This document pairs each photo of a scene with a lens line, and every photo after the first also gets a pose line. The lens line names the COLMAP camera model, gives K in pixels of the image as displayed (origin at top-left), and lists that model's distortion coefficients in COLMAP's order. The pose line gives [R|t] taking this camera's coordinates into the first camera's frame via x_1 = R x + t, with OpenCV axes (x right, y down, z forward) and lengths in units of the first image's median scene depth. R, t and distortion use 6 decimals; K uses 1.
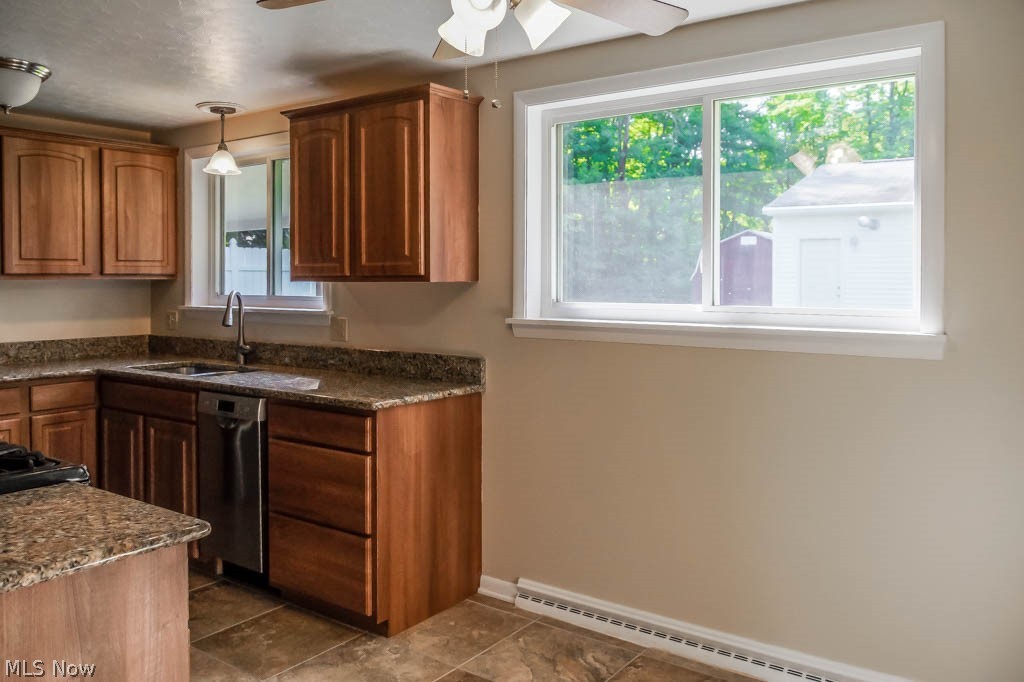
lens RADIAL K [[861.9, 0, 512.0], [0, 861.9, 341.0], [0, 0, 1]] dist [-0.000485, -0.002606]
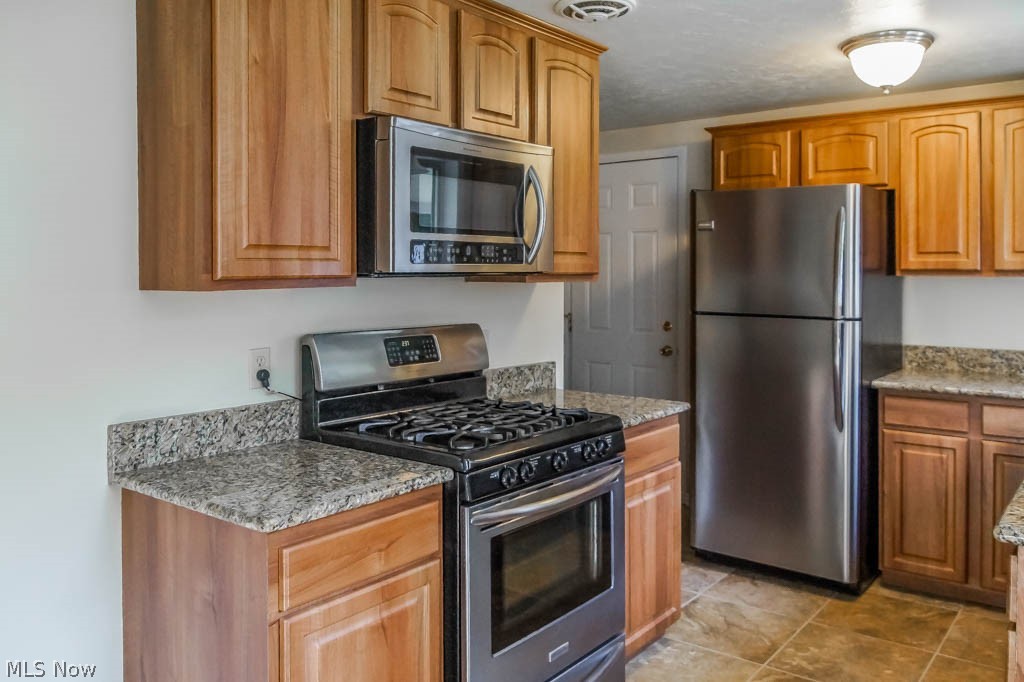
lens RADIAL K [[848.4, 0, 510.1], [0, 848.4, 277.5], [0, 0, 1]] dist [-0.007575, -0.014715]
pose [[-0.054221, 0.012565, -0.998450, 0.276705], [-0.075888, 0.996977, 0.016668, -0.047667], [0.995641, 0.076674, -0.053103, 0.562135]]
